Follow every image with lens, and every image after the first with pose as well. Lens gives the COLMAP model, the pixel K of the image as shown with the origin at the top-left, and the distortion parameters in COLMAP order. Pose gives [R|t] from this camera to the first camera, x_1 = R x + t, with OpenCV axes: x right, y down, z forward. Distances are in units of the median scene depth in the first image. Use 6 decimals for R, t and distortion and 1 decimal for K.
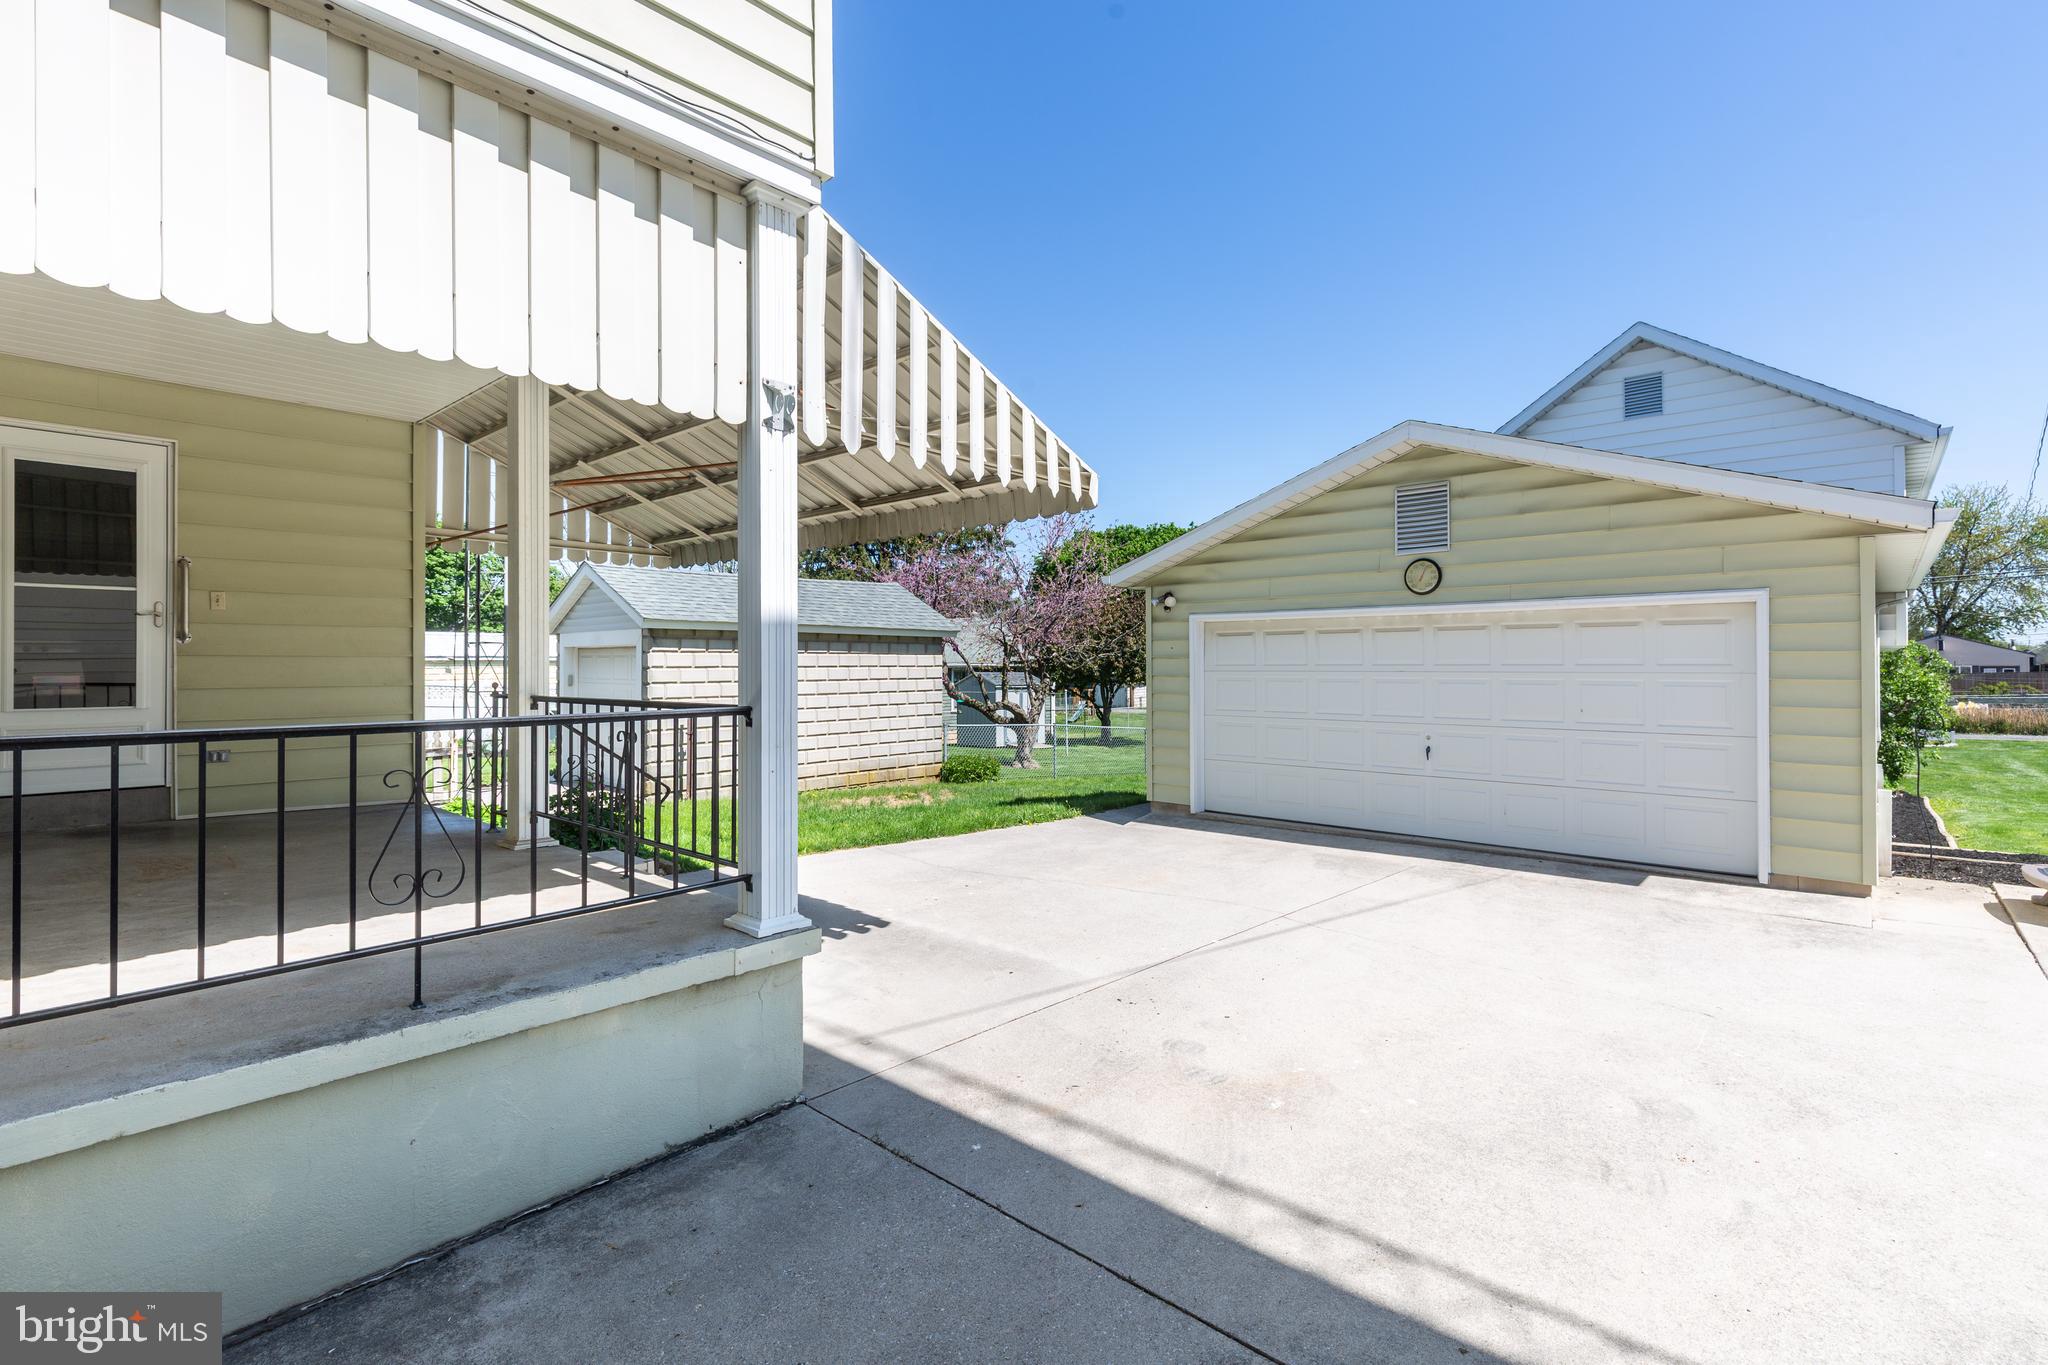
lens RADIAL K [[926.2, 0, 1043.9], [0, 926.2, 656.6], [0, 0, 1]] dist [0.005025, 0.000208]
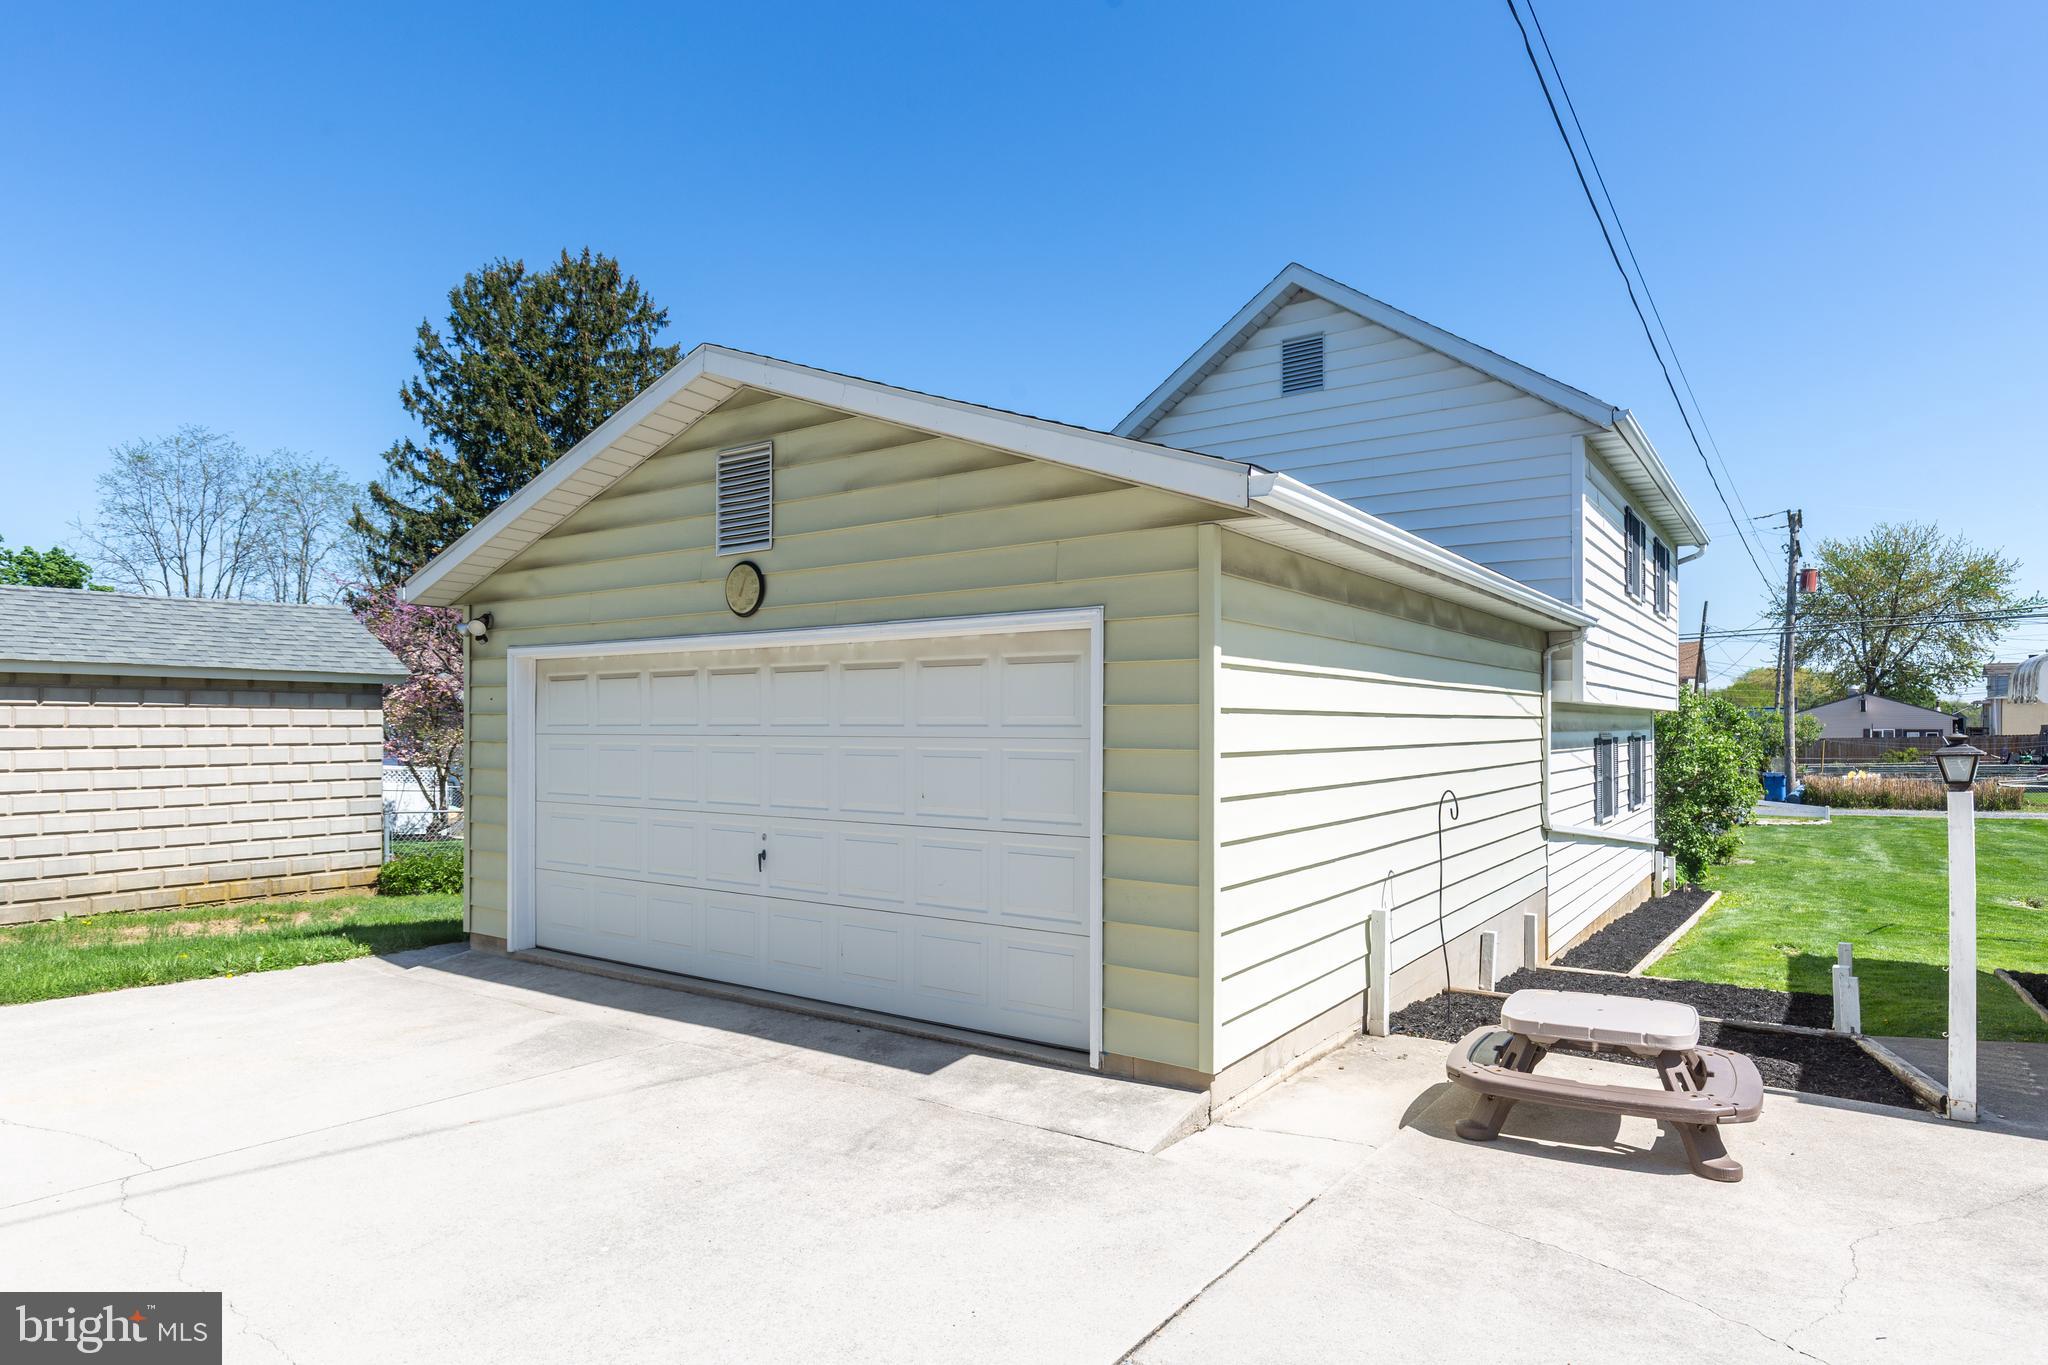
lens RADIAL K [[1147.7, 0, 1030.3], [0, 1147.7, 716.0], [0, 0, 1]] dist [0.000937, -0.000131]
pose [[0.993094, 0.003622, 0.117269, 0.533509], [-0.003666, 0.999993, 0.000160, 0.001707], [-0.117267, -0.000589, 0.993100, 0.188113]]
